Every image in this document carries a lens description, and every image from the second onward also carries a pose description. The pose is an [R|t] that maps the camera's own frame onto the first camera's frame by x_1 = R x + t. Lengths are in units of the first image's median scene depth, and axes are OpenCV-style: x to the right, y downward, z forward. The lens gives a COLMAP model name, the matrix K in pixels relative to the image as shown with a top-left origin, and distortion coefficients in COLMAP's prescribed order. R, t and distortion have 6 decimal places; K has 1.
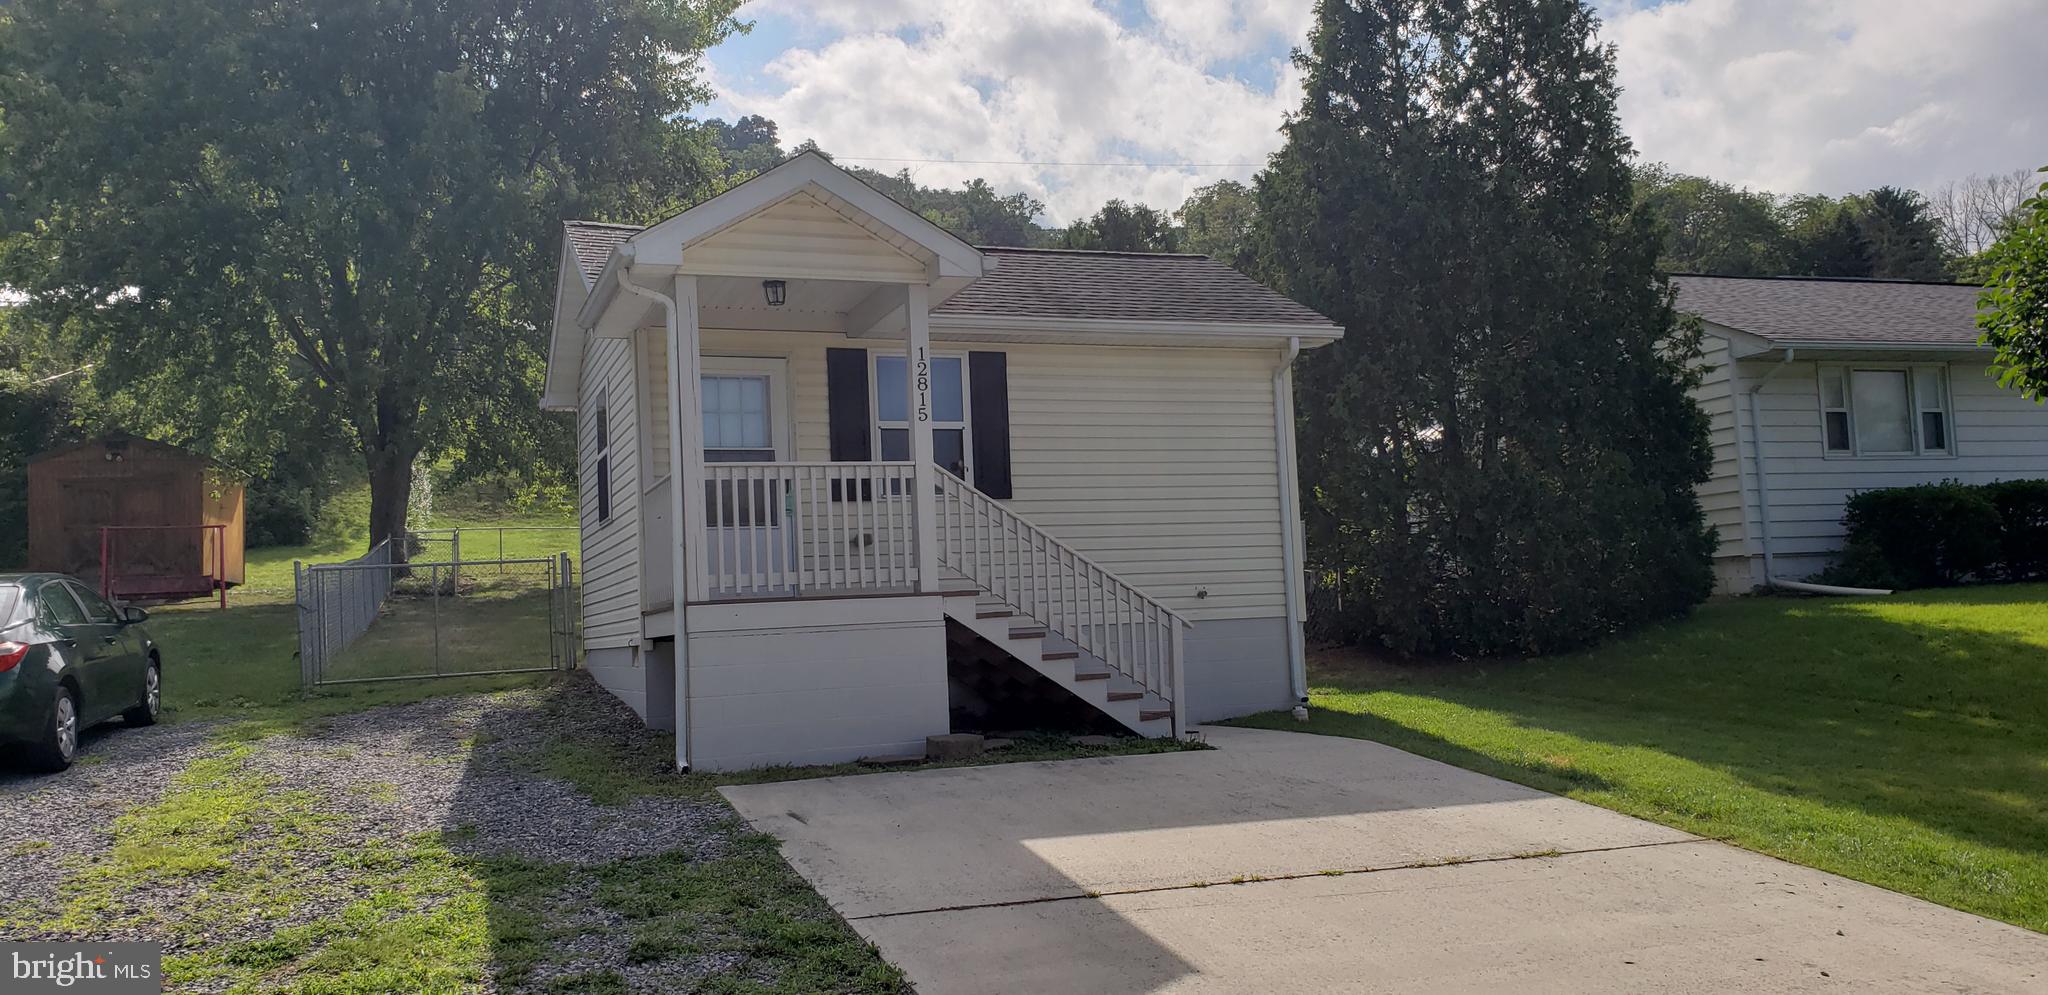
lens RADIAL K [[1566.3, 0, 1024.0], [0, 1566.3, 497.5], [0, 0, 1]] dist [0.004349, 0.000850]
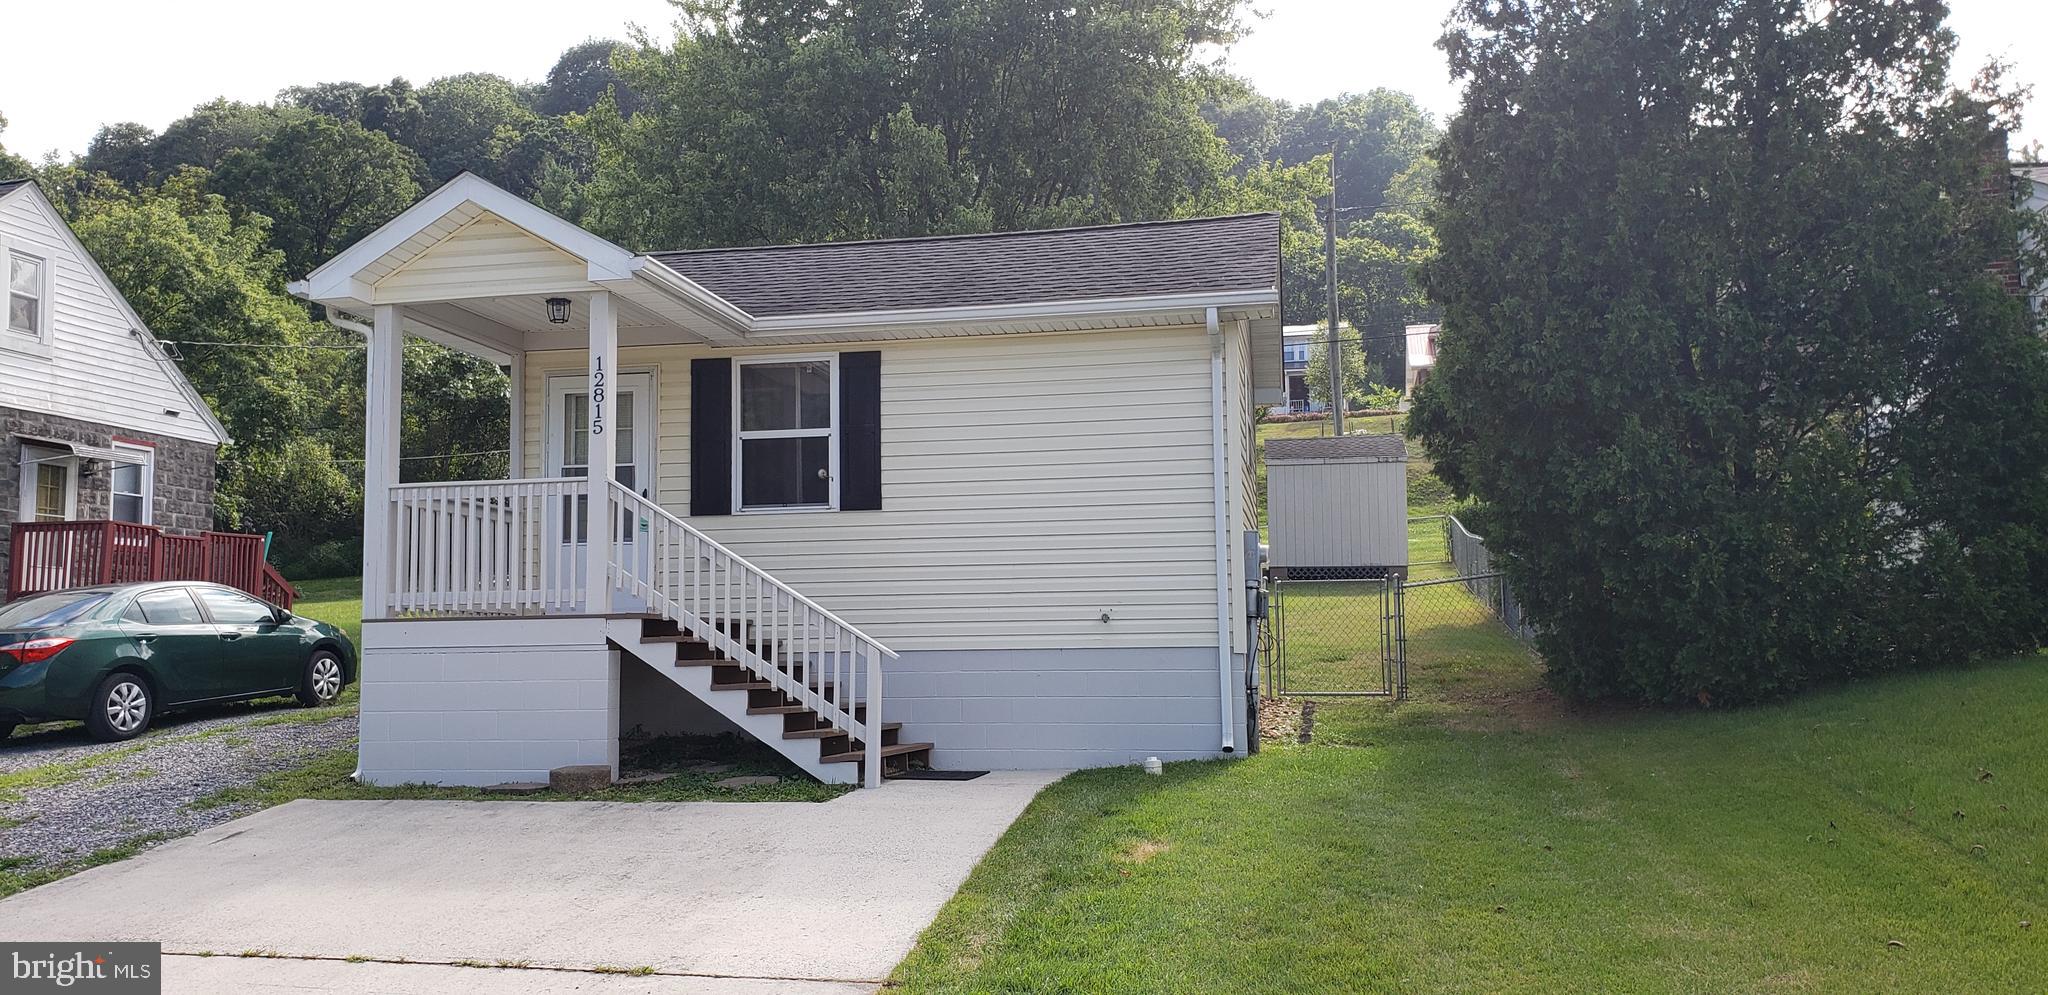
lens RADIAL K [[1518.8, 0, 1024.0], [0, 1518.8, 497.5], [0, 0, 1]] dist [0.010183, -0.000774]
pose [[0.858912, -0.015702, -0.511882, 0.600561], [0.017174, 0.999851, -0.001852, -0.003801], [0.511834, -0.007200, 0.859054, 0.318393]]
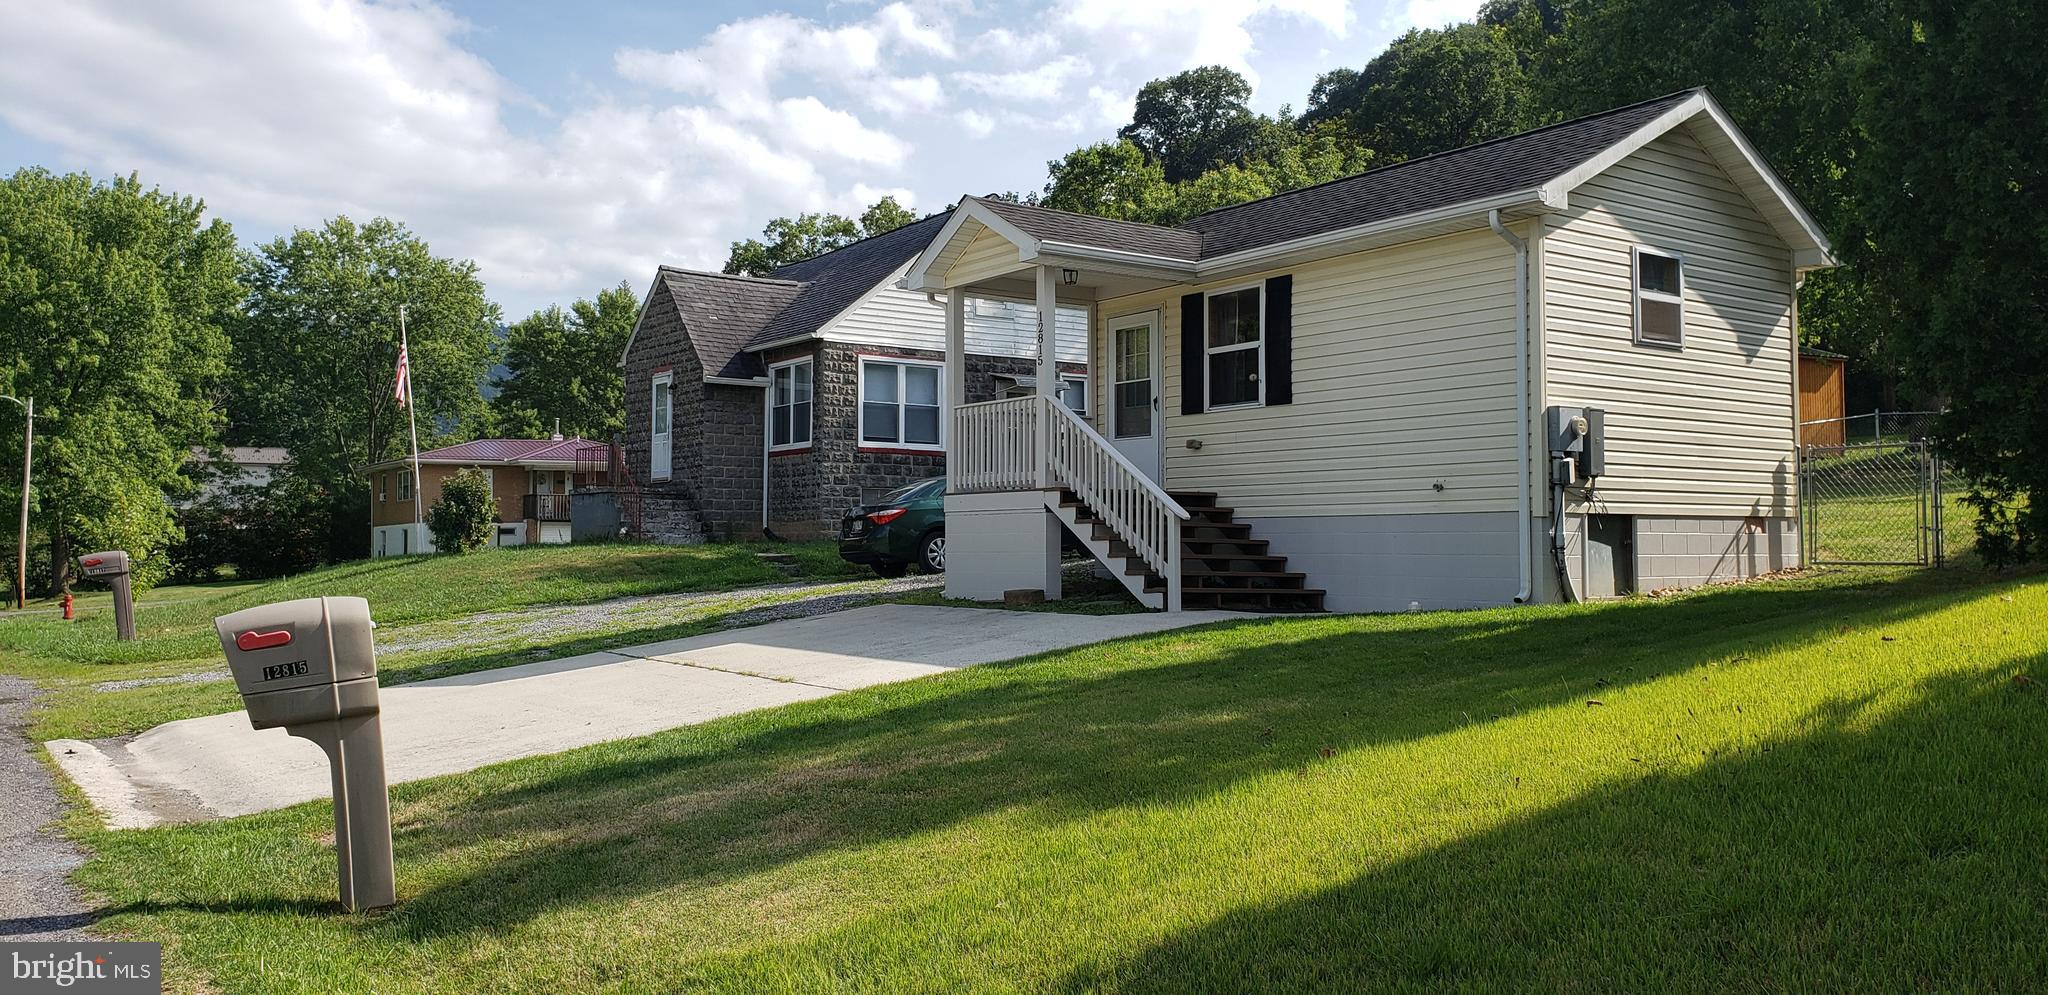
lens RADIAL K [[1518.8, 0, 1024.0], [0, 1518.8, 497.5], [0, 0, 1]] dist [0.010183, -0.000774]
pose [[0.271623, 0.016344, -0.962265, 1.166364], [0.070764, 0.996810, 0.036906, 0.016809], [0.959799, -0.078118, 0.269600, 0.581997]]
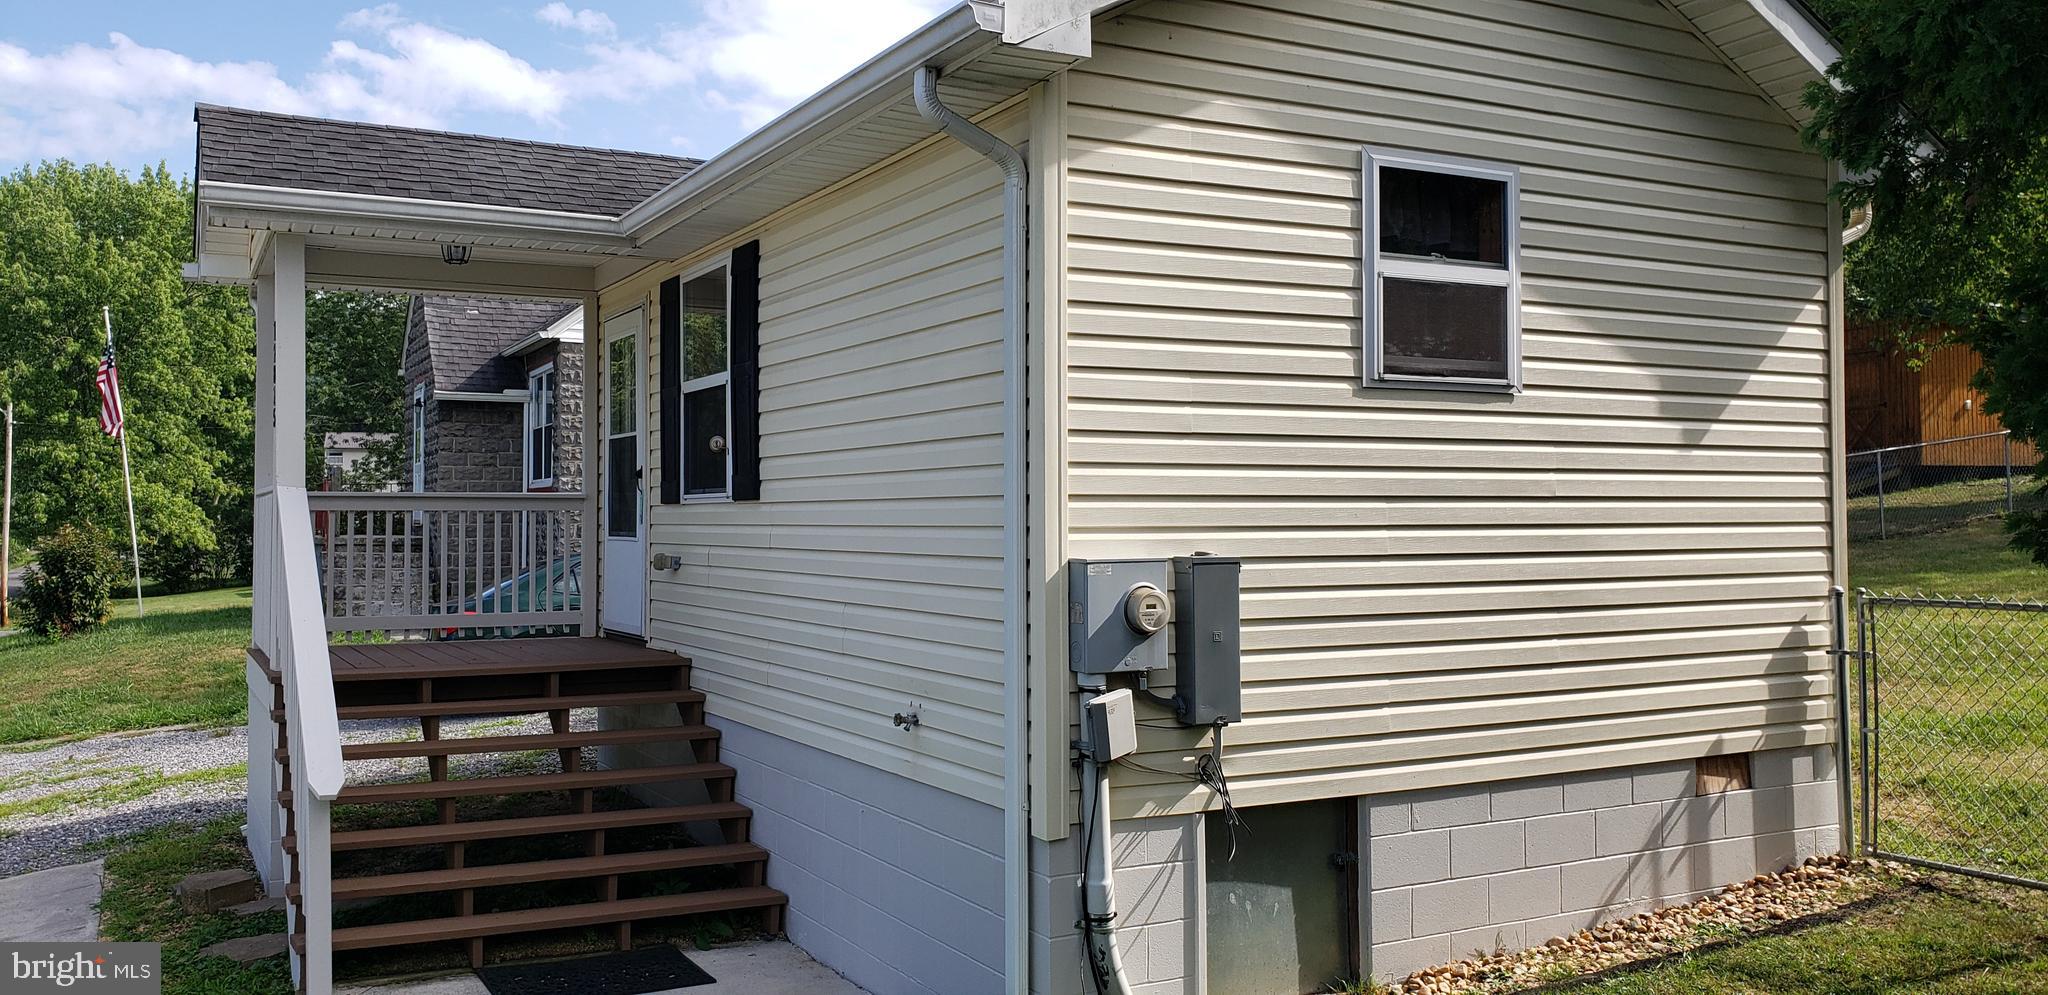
lens RADIAL K [[1582.3, 0, 1024.0], [0, 1582.3, 497.5], [0, 0, 1]] dist [-0.024106, -0.005755]
pose [[0.138834, 0.032481, -0.989783, 0.660358], [0.082938, 0.995569, 0.044304, -0.020238], [0.986837, -0.088241, 0.135525, 1.170619]]
